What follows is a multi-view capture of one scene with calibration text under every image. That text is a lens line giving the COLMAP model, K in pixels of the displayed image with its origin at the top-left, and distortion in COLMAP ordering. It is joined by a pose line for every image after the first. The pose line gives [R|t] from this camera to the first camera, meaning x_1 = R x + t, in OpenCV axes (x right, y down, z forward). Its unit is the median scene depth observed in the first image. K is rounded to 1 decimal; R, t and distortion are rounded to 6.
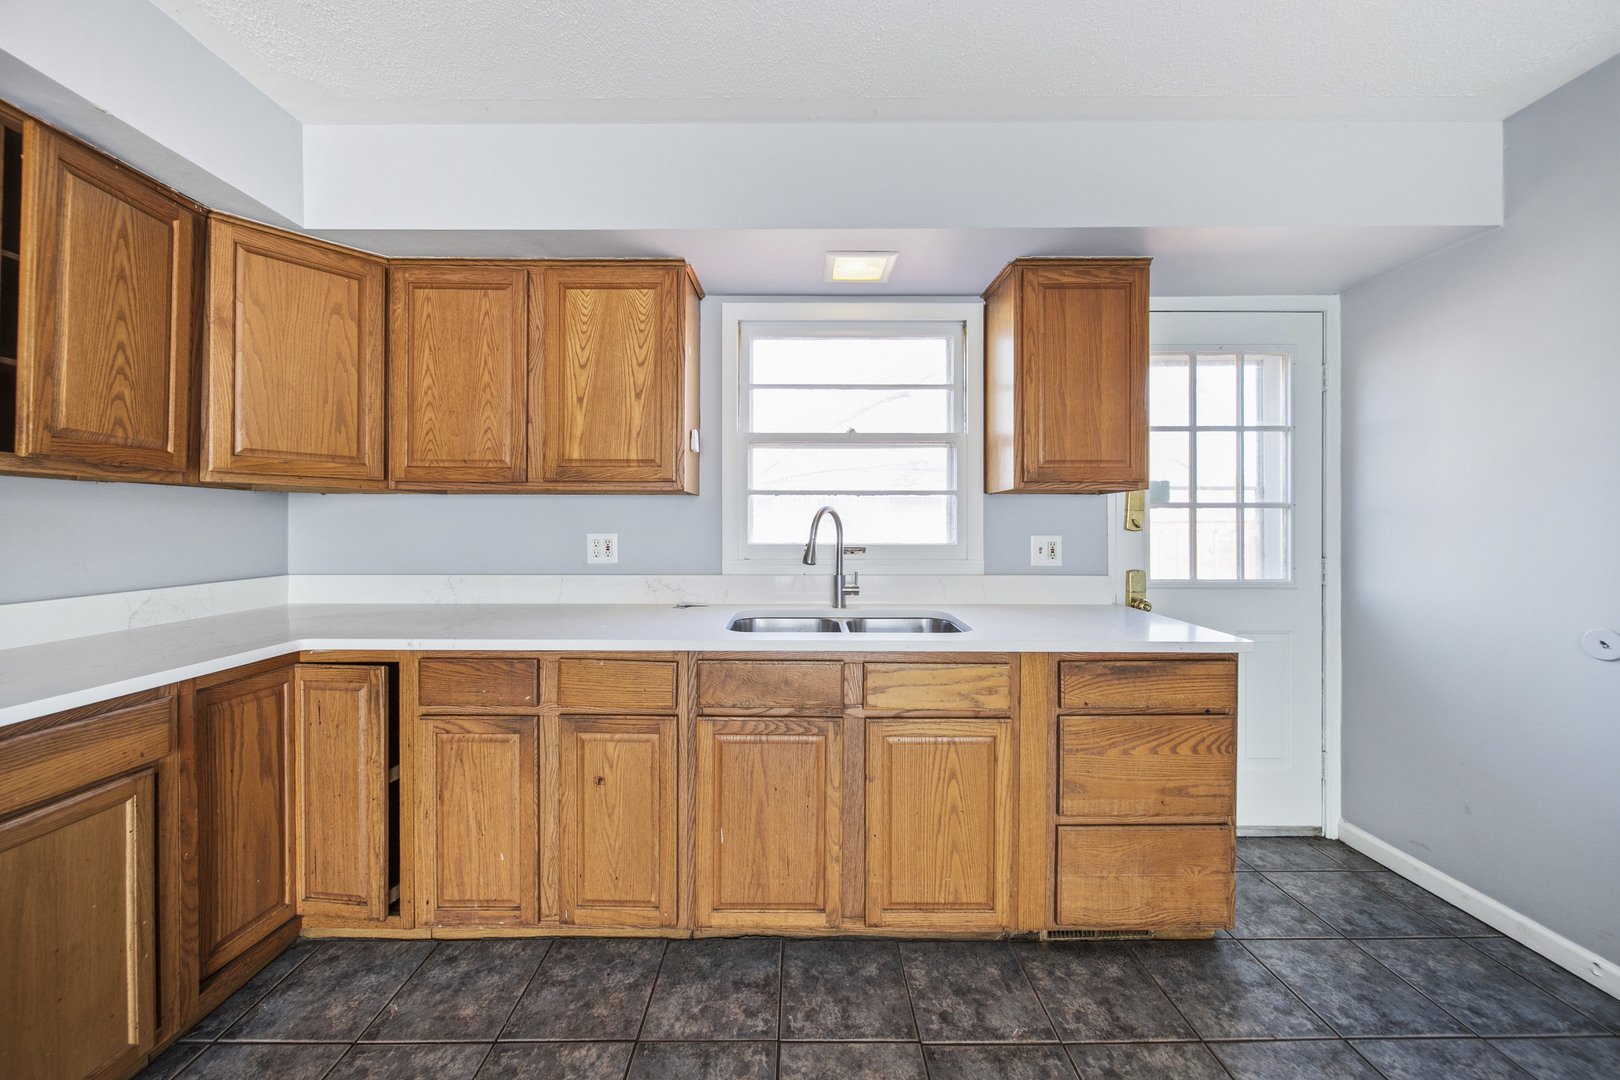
lens RADIAL K [[572.2, 0, 801.6], [0, 572.2, 526.2], [0, 0, 1]] dist [-0.000662, -0.000303]
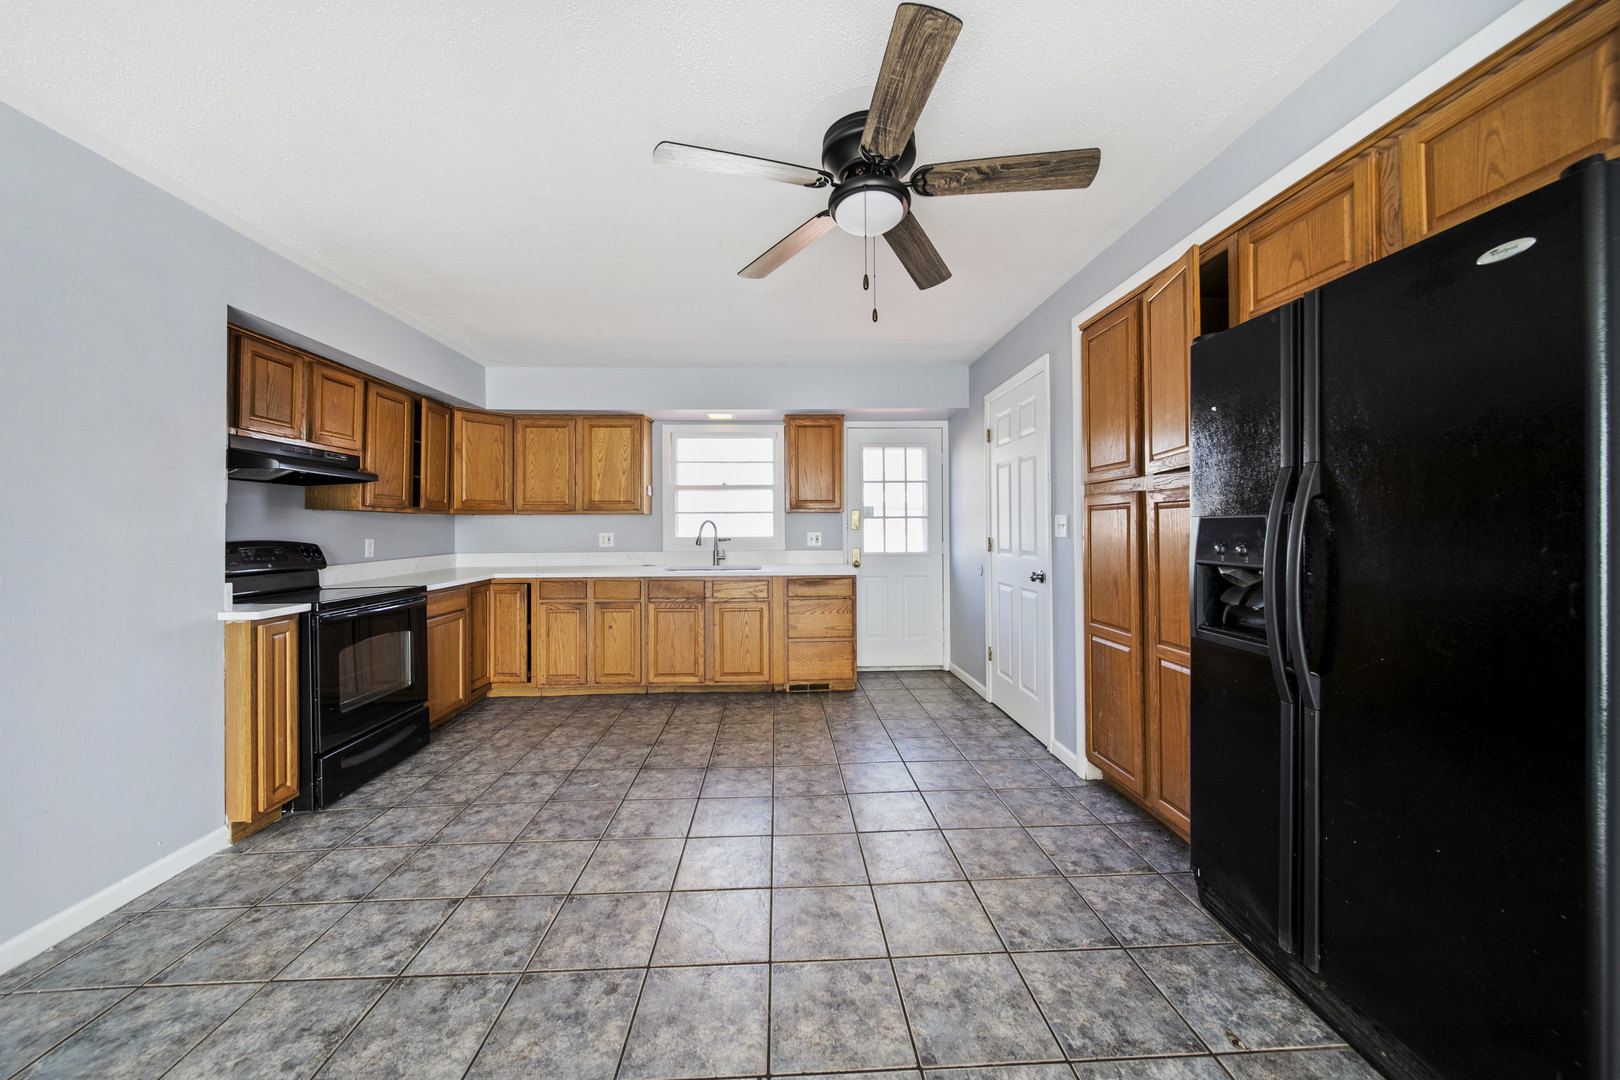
lens RADIAL K [[572.2, 0, 801.6], [0, 572.2, 526.2], [0, 0, 1]] dist [-0.000662, -0.000303]
pose [[0.999142, -0.007490, 0.040736, 0.401491], [0.007585, 0.999969, -0.002166, -0.002783], [-0.040719, 0.002473, 0.999168, -1.591032]]
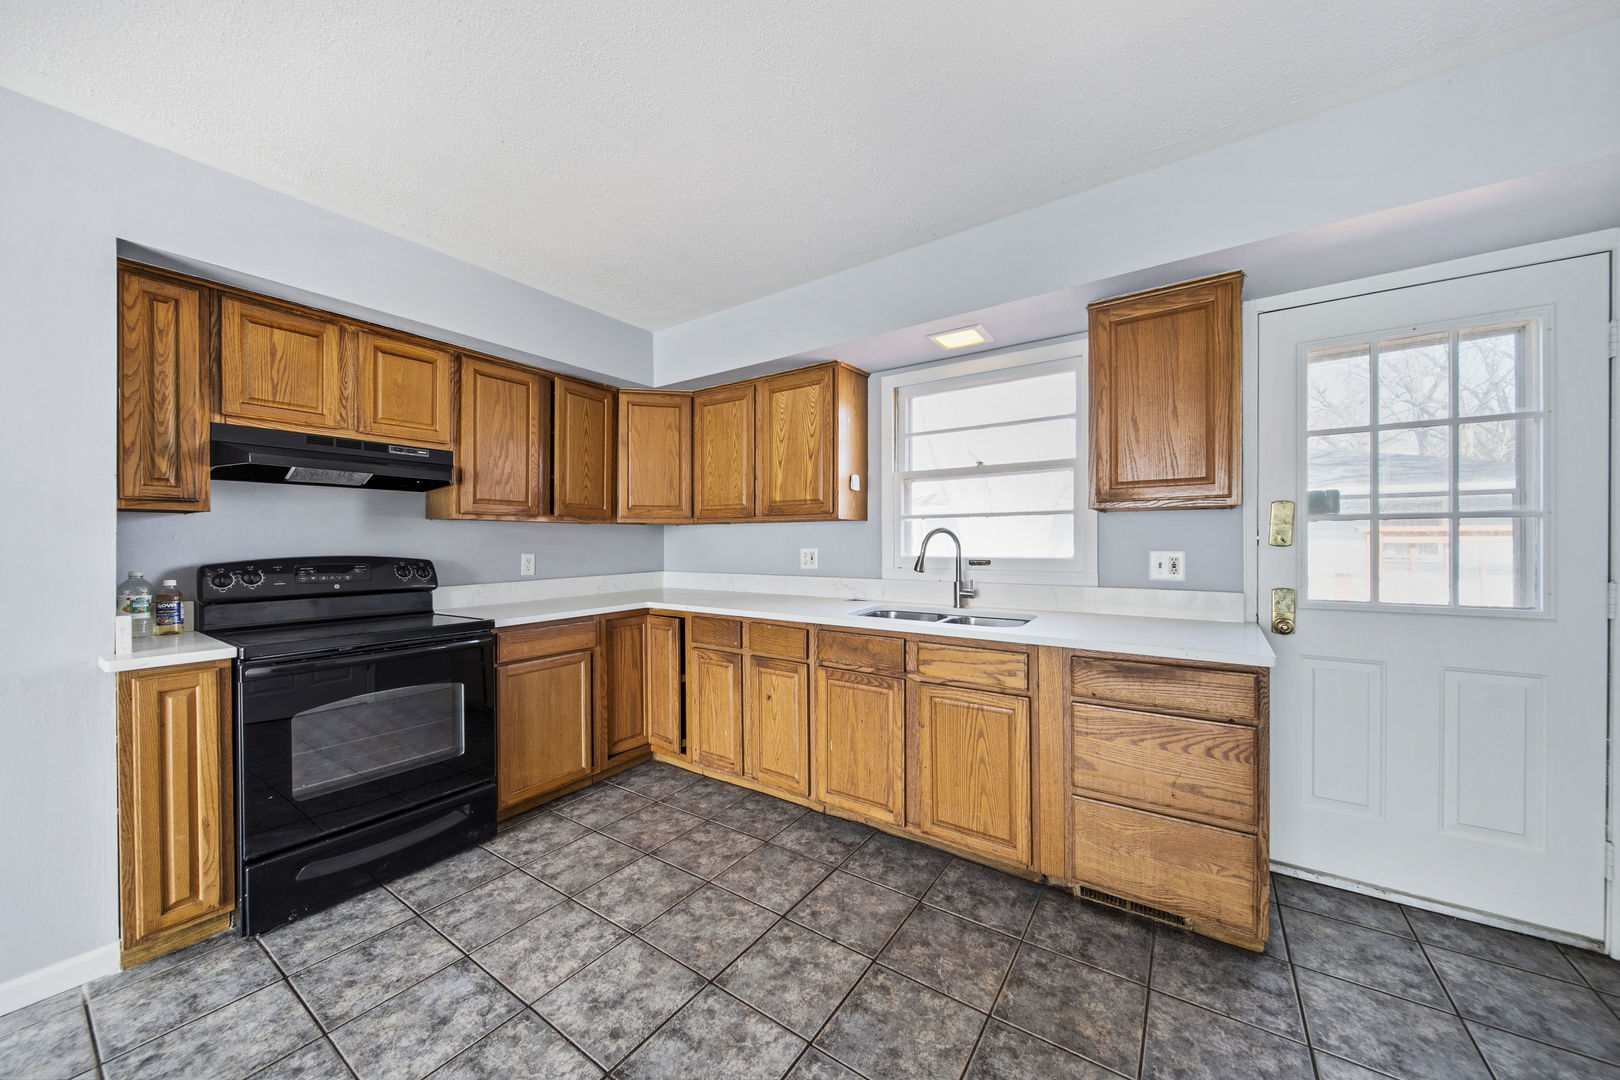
lens RADIAL K [[567.2, 0, 805.8], [0, 567.2, 544.7], [0, 0, 1]] dist [-0.001619, -0.000257]
pose [[0.820994, -0.002217, -0.570933, 0.654203], [0.005438, 0.999977, 0.003937, -0.003388], [0.570912, -0.006337, 0.820987, -0.276567]]
